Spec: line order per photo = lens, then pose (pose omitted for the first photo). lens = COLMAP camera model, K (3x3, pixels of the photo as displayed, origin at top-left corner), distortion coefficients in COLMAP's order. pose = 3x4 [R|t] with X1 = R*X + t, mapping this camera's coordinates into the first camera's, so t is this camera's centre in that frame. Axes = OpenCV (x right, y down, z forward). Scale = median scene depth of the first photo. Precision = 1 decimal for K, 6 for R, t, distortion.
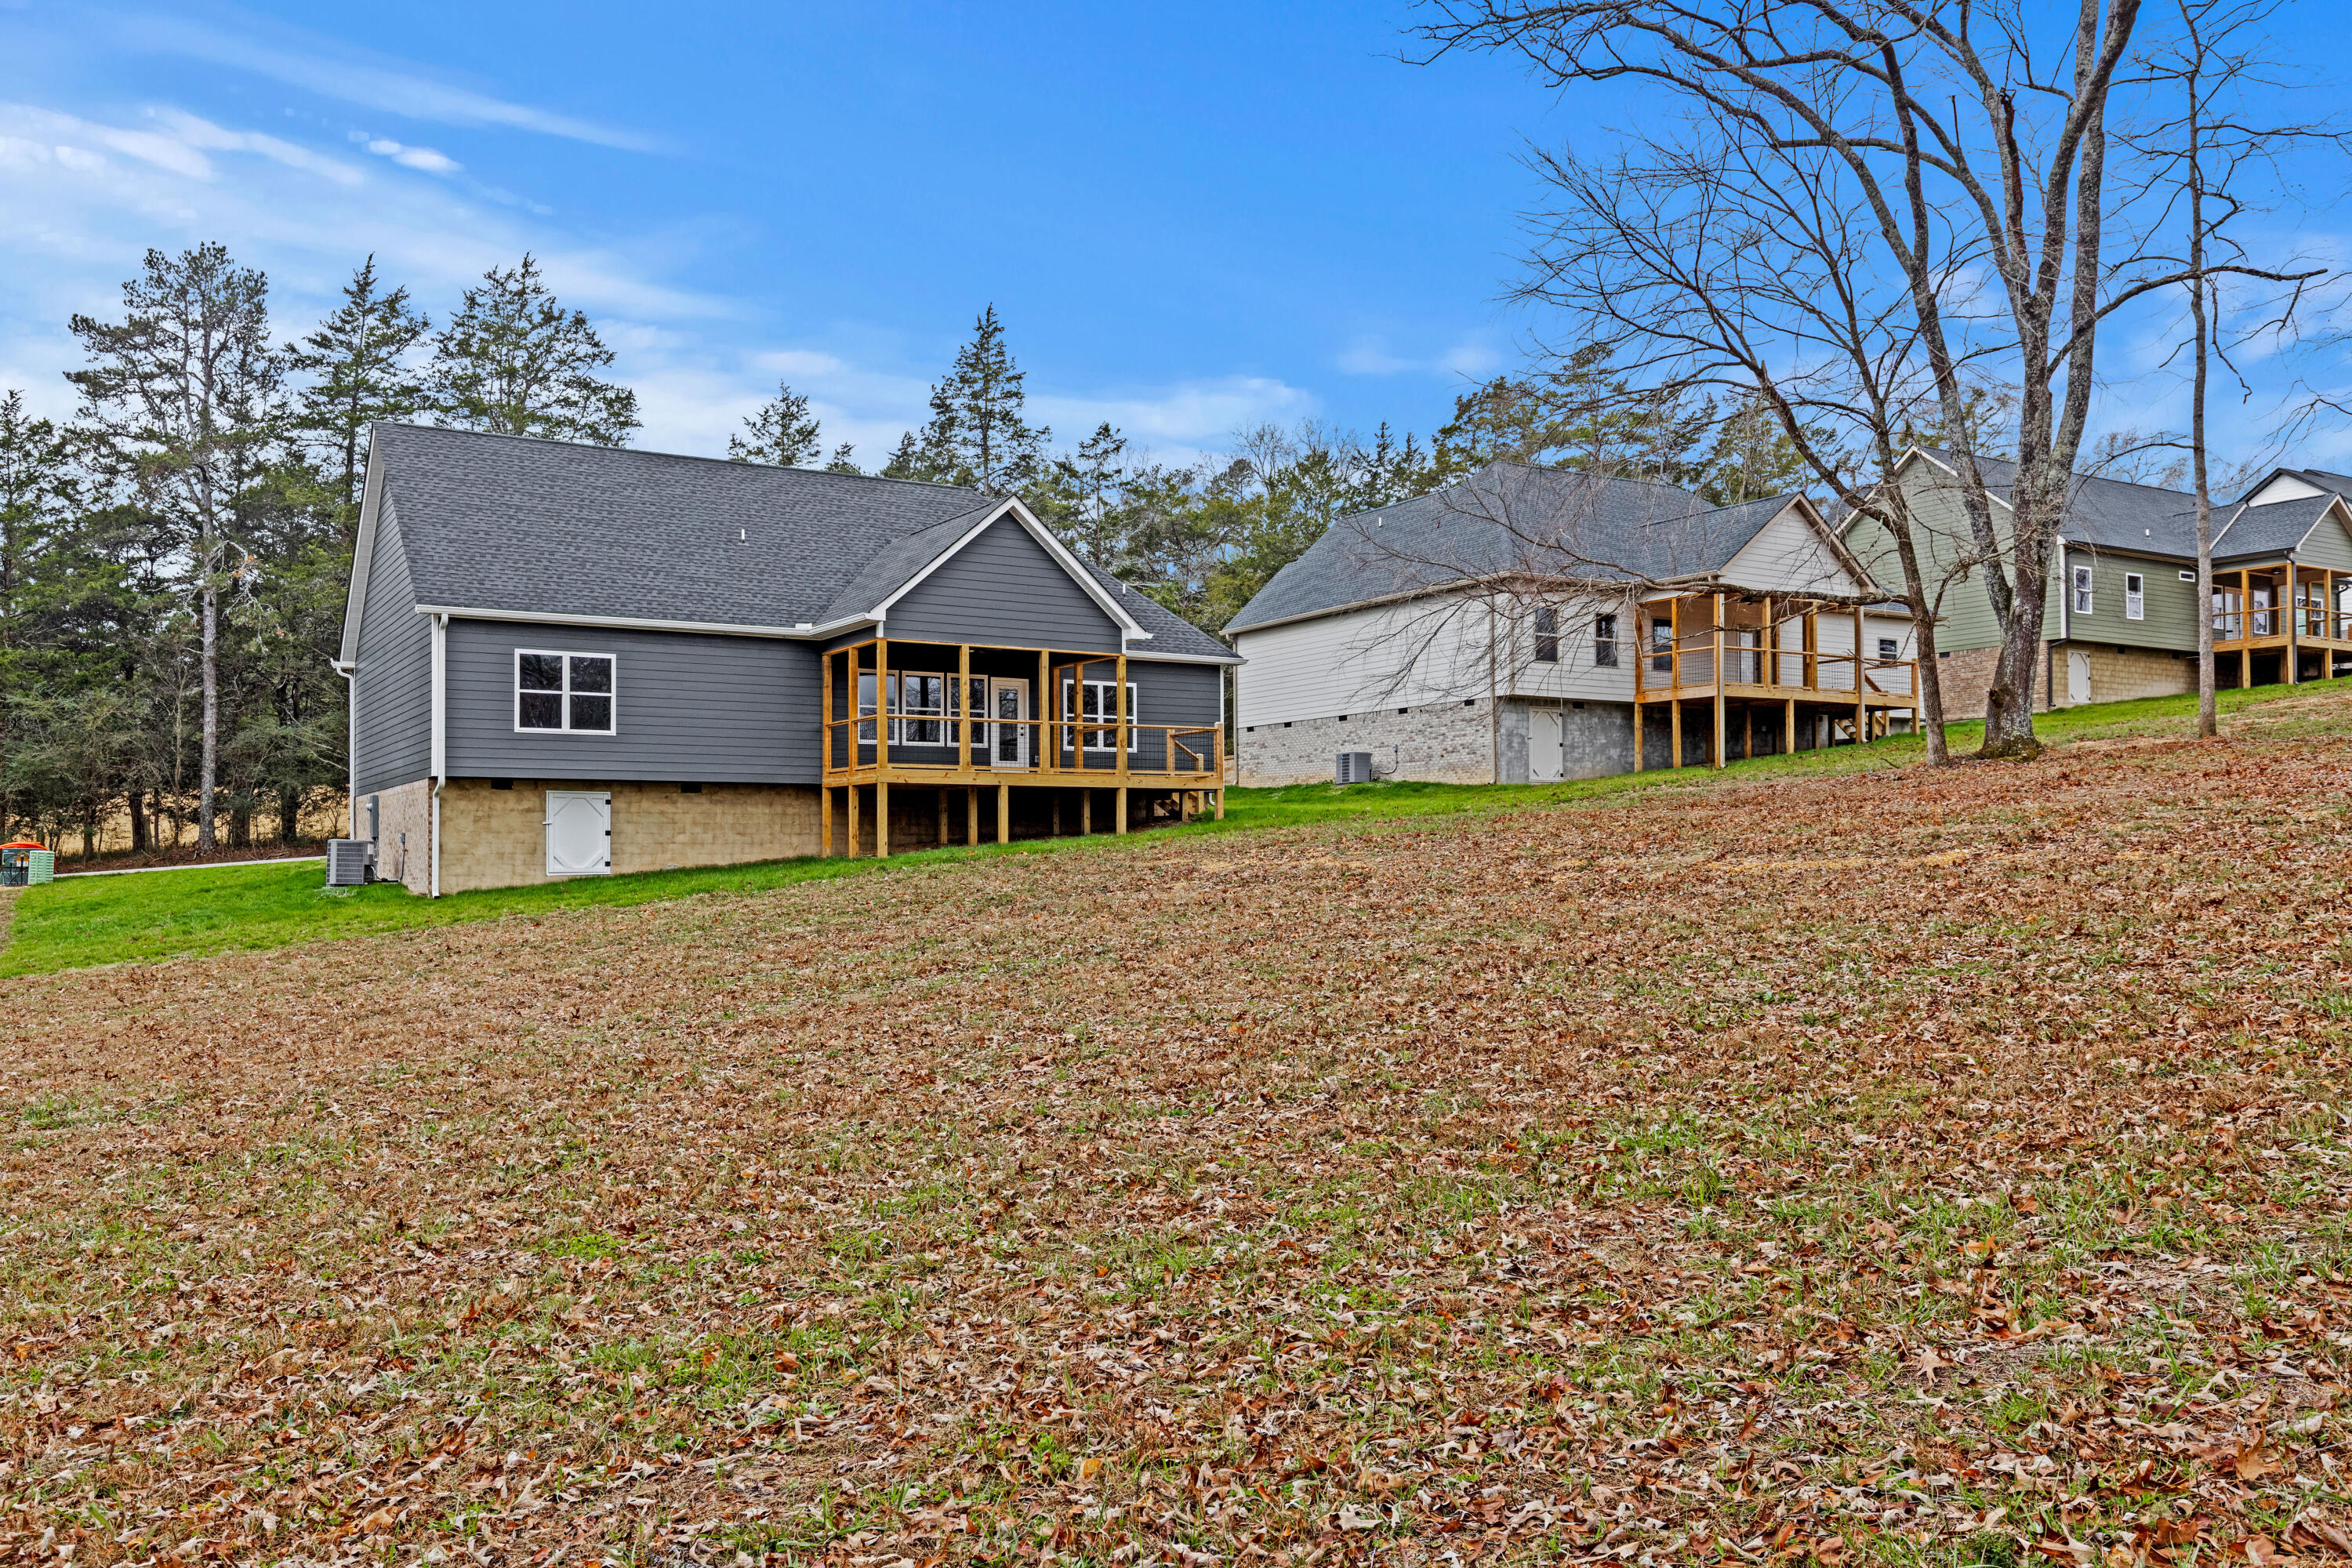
lens RADIAL K [[1808.6, 0, 1177.1], [0, 1808.6, 800.9], [0, 0, 1]] dist [-0.000706, 0.002100]
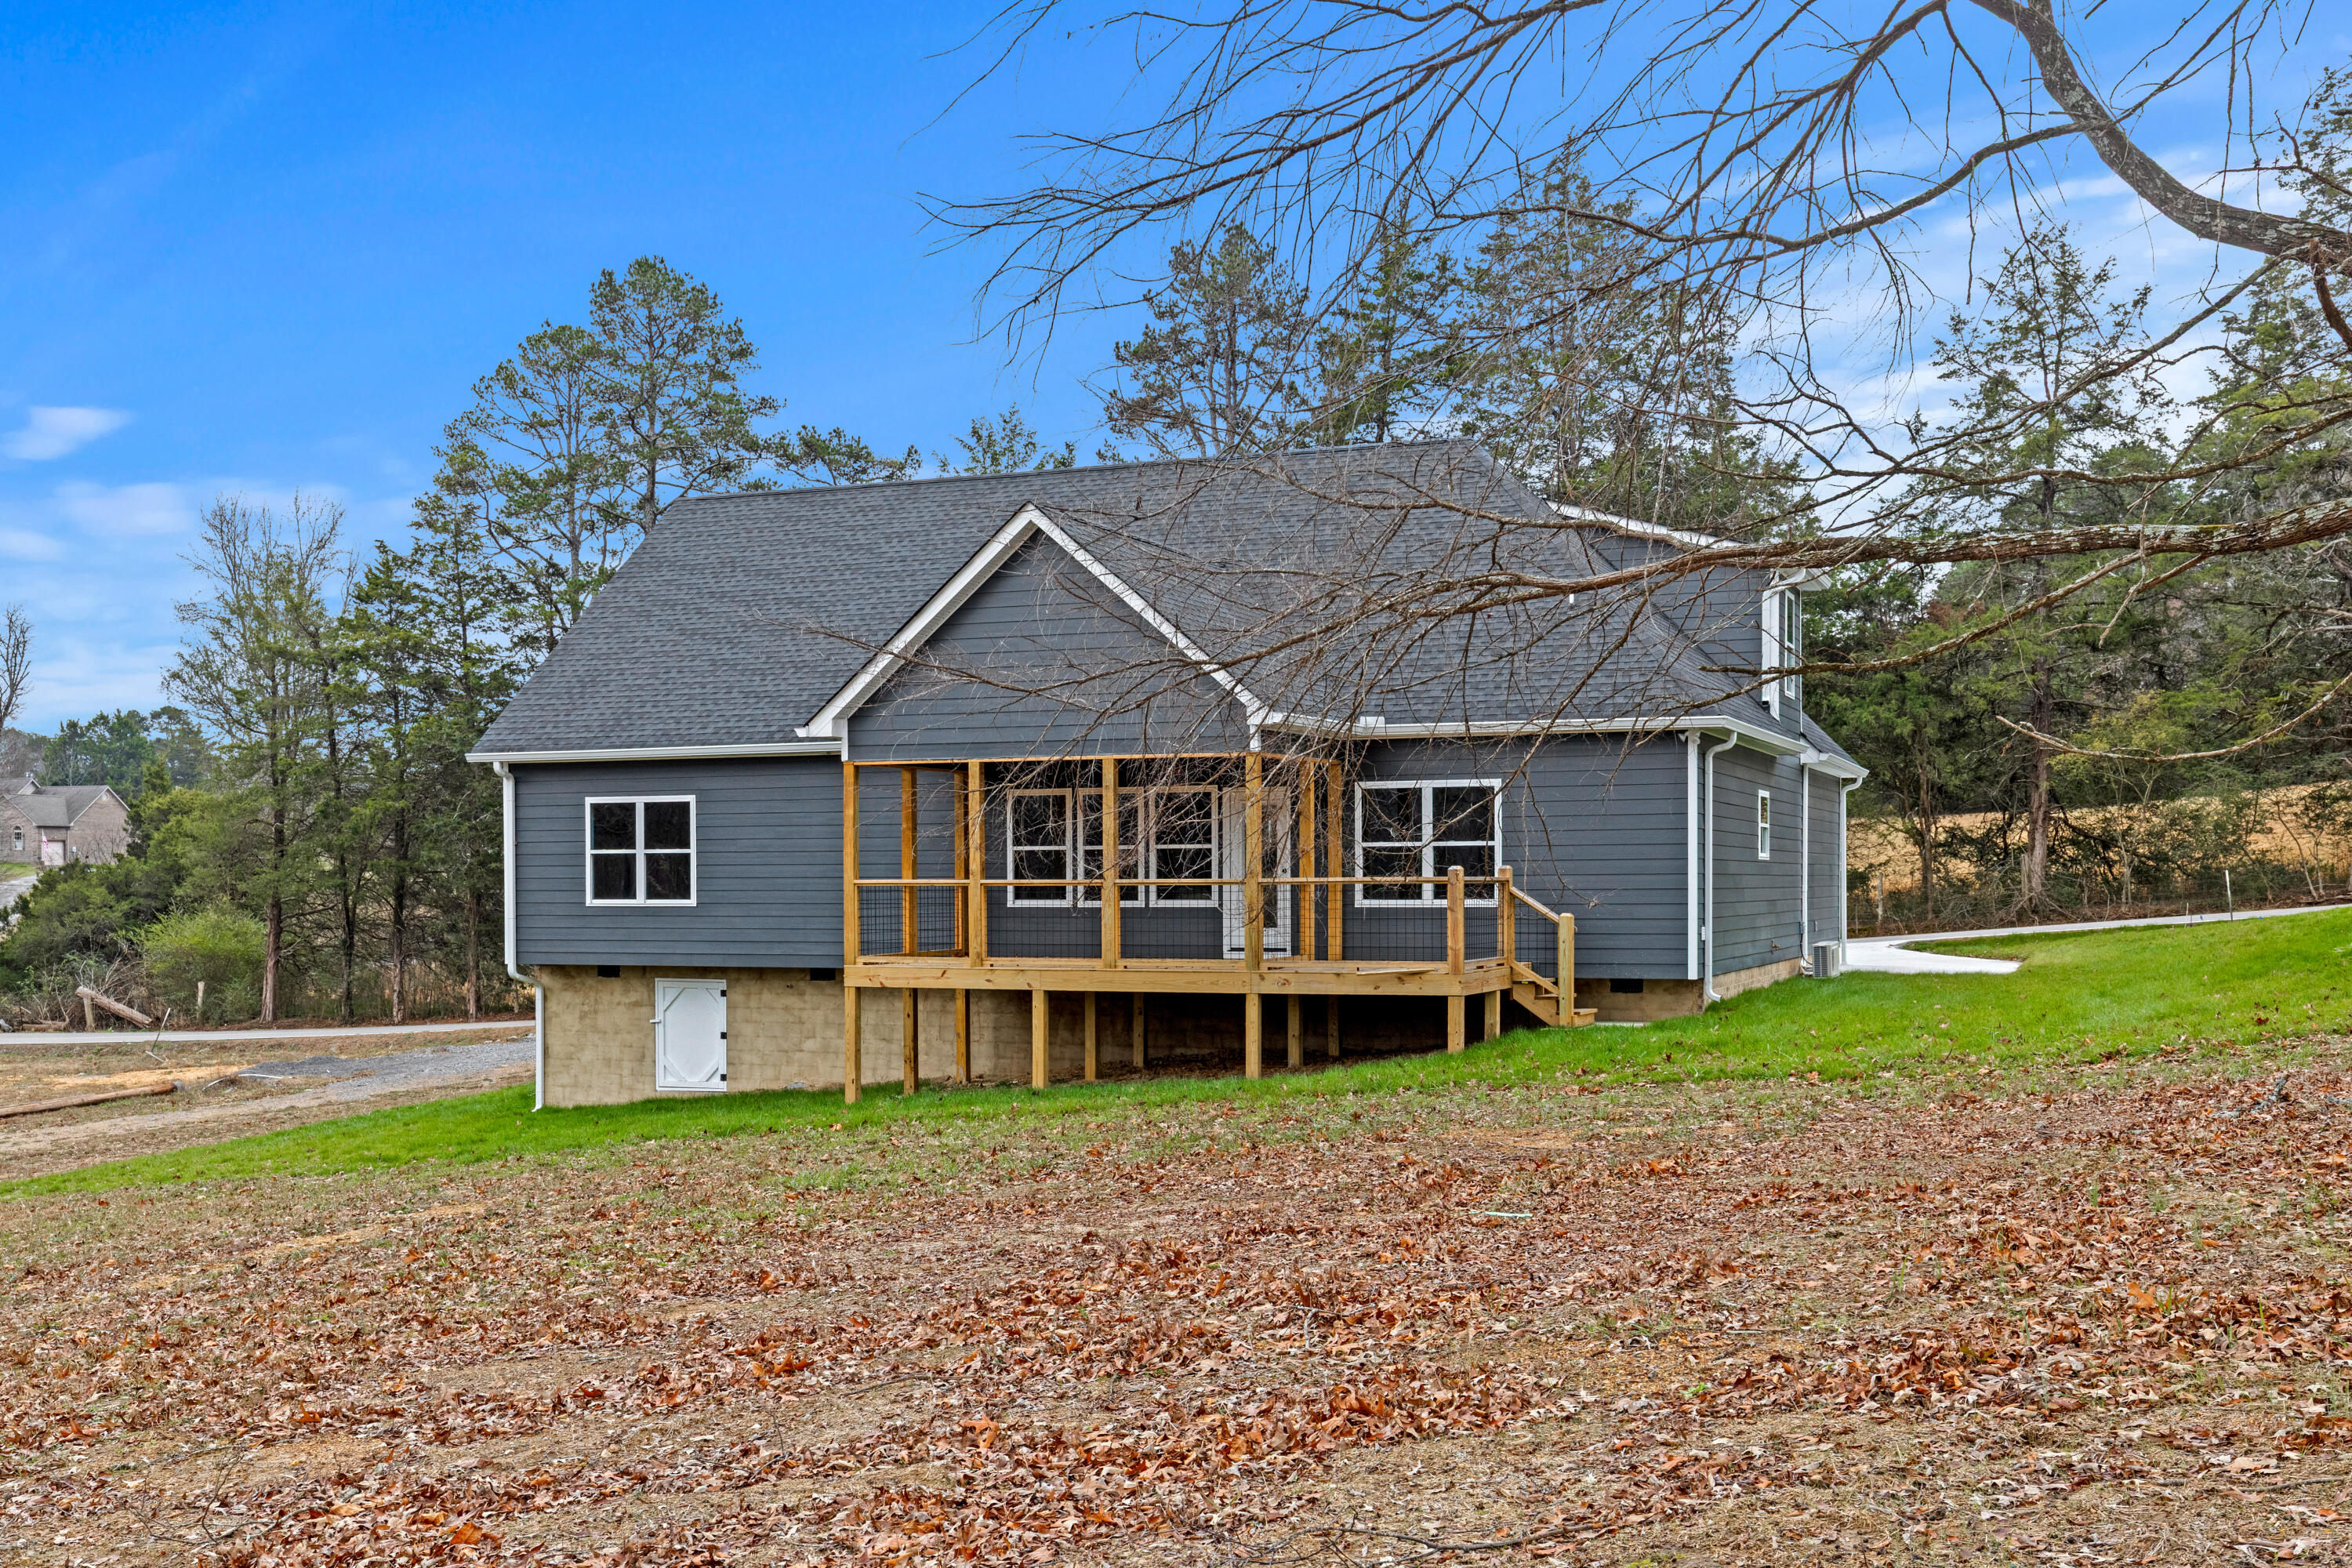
lens RADIAL K [[2382.8, 0, 1136.2], [0, 2382.8, 905.0], [0, 0, 1]] dist [0.048694, 0.004469]
pose [[0.568146, 0.013790, -0.822812, 0.562586], [0.023586, 0.999176, 0.033031, -0.061542], [0.822589, -0.038173, 0.567353, 0.569101]]
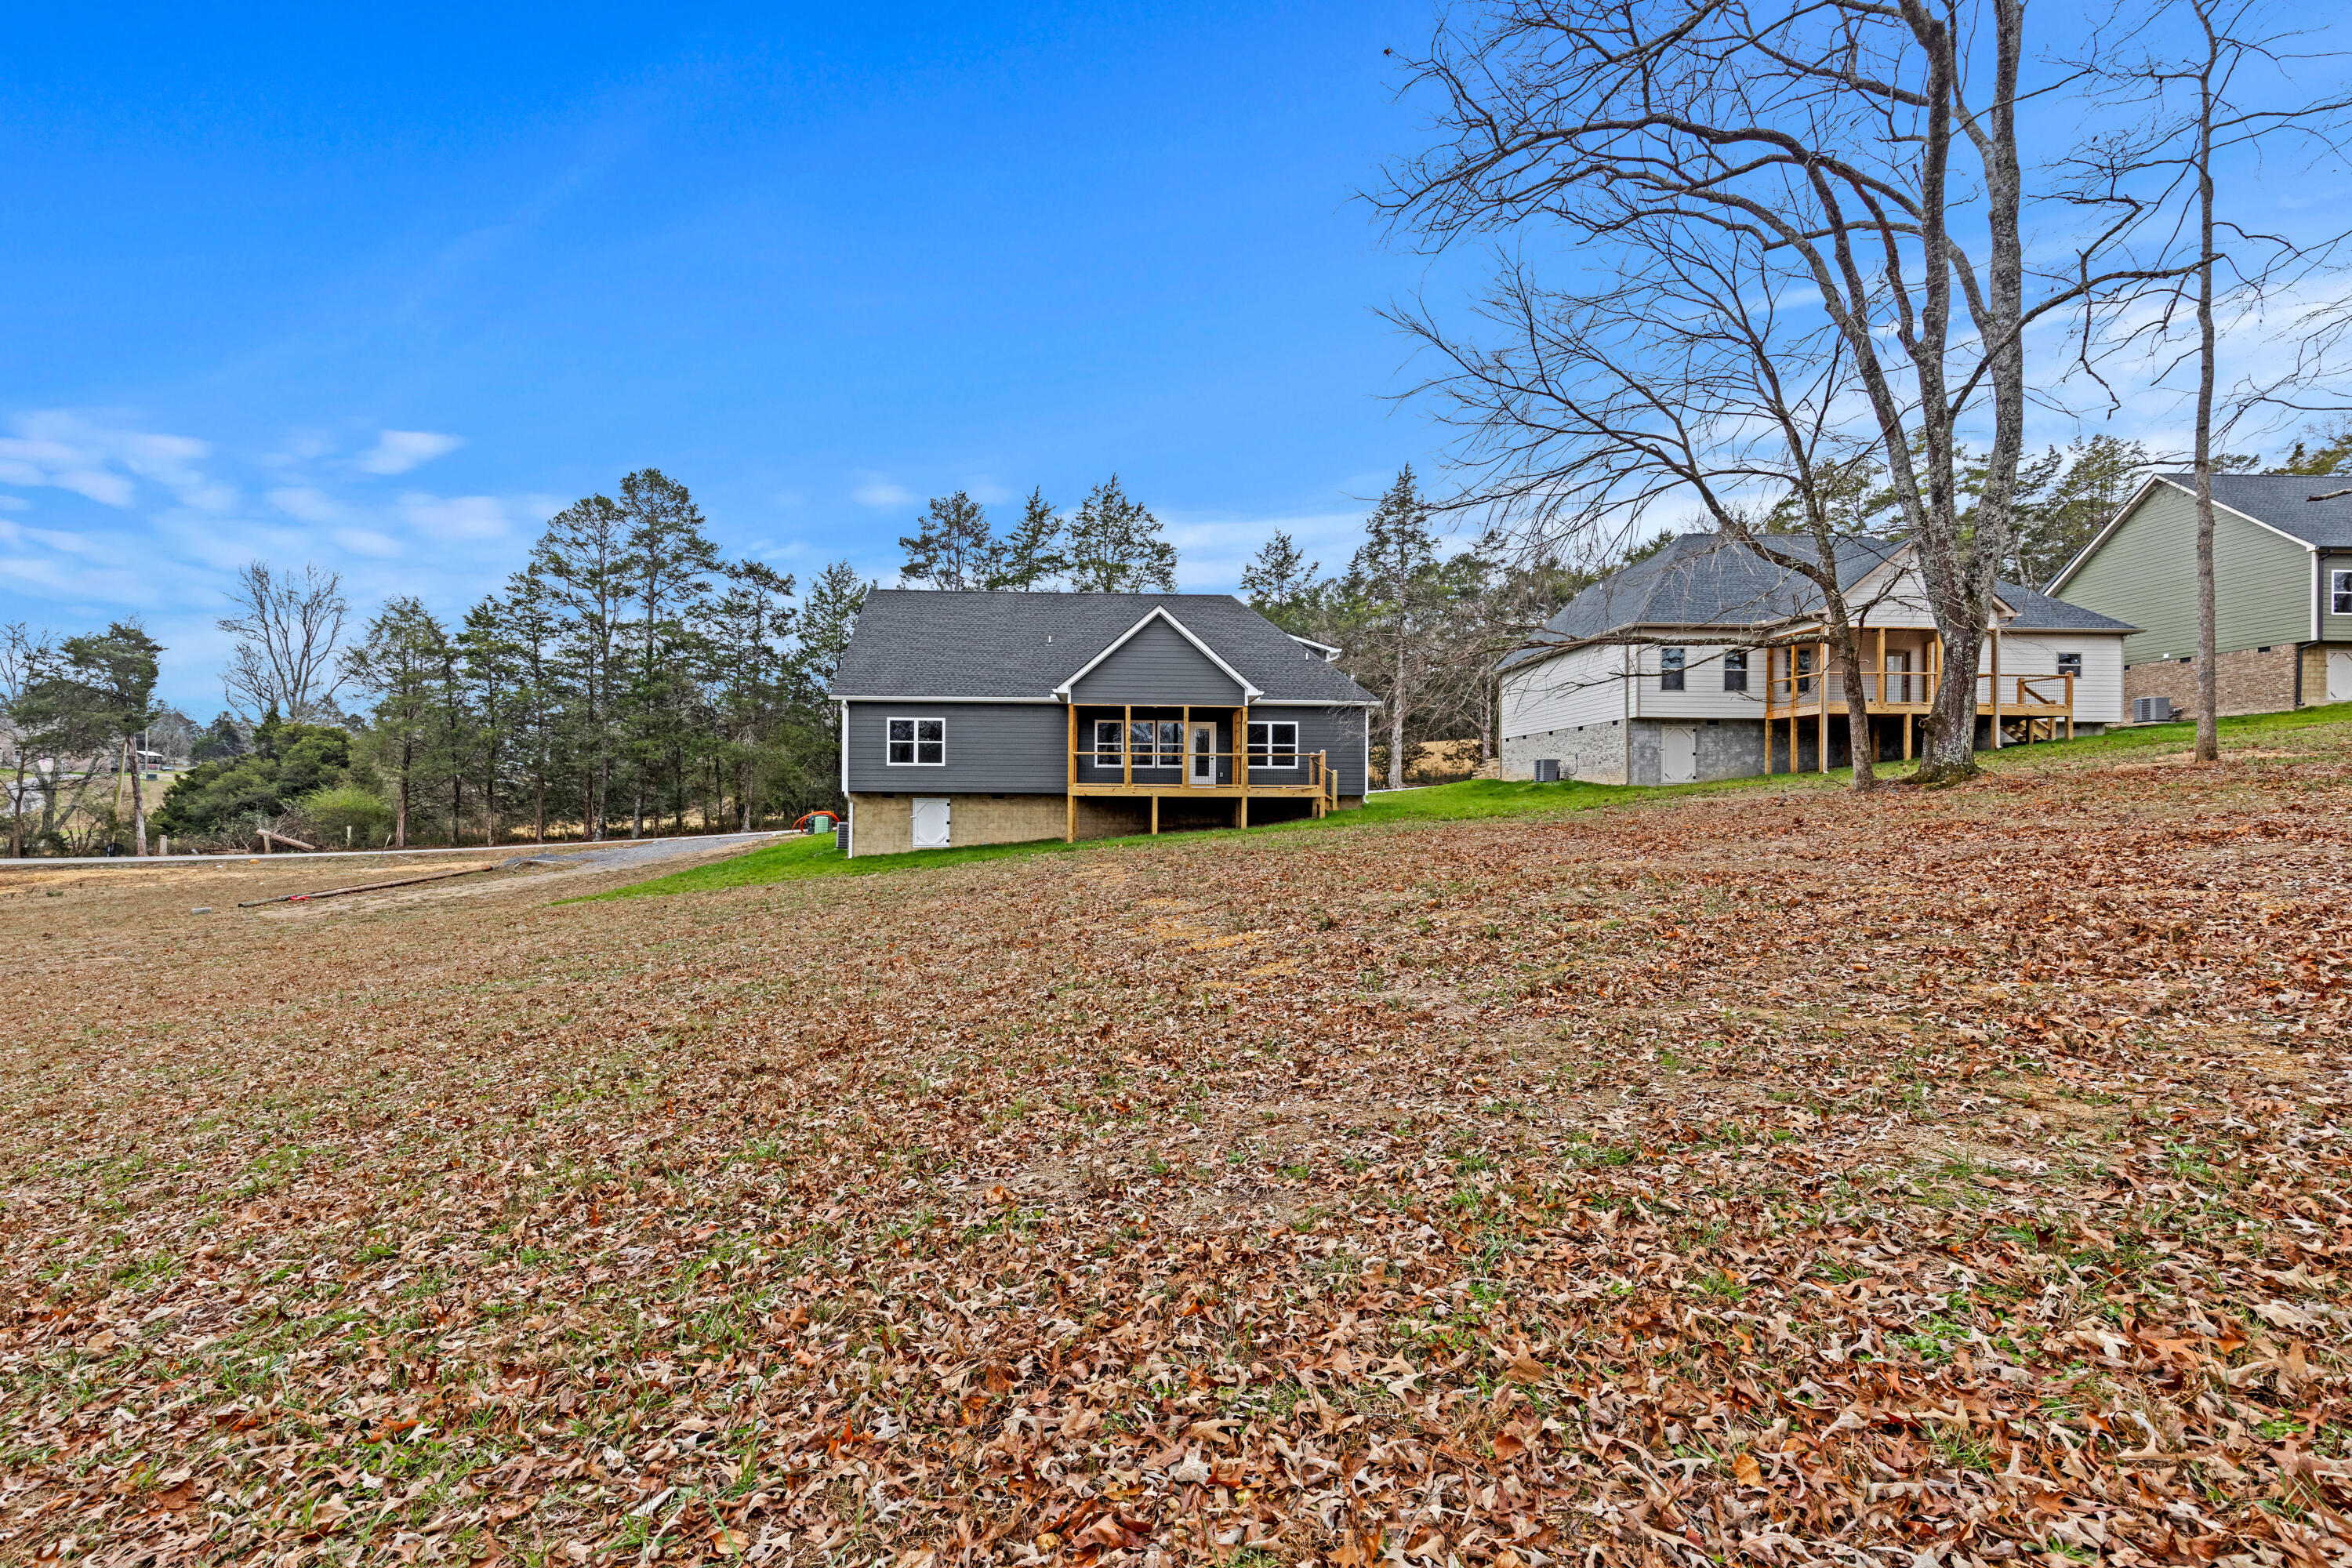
lens RADIAL K [[1053.8, 0, 1176.0], [0, 1053.8, 784.0], [0, 0, 1]] dist [0.002264, -0.000068]
pose [[0.874590, 0.004936, -0.484839, 0.344075], [0.005153, 0.999797, 0.019473, -0.035640], [0.484837, -0.019529, 0.874387, 0.227044]]
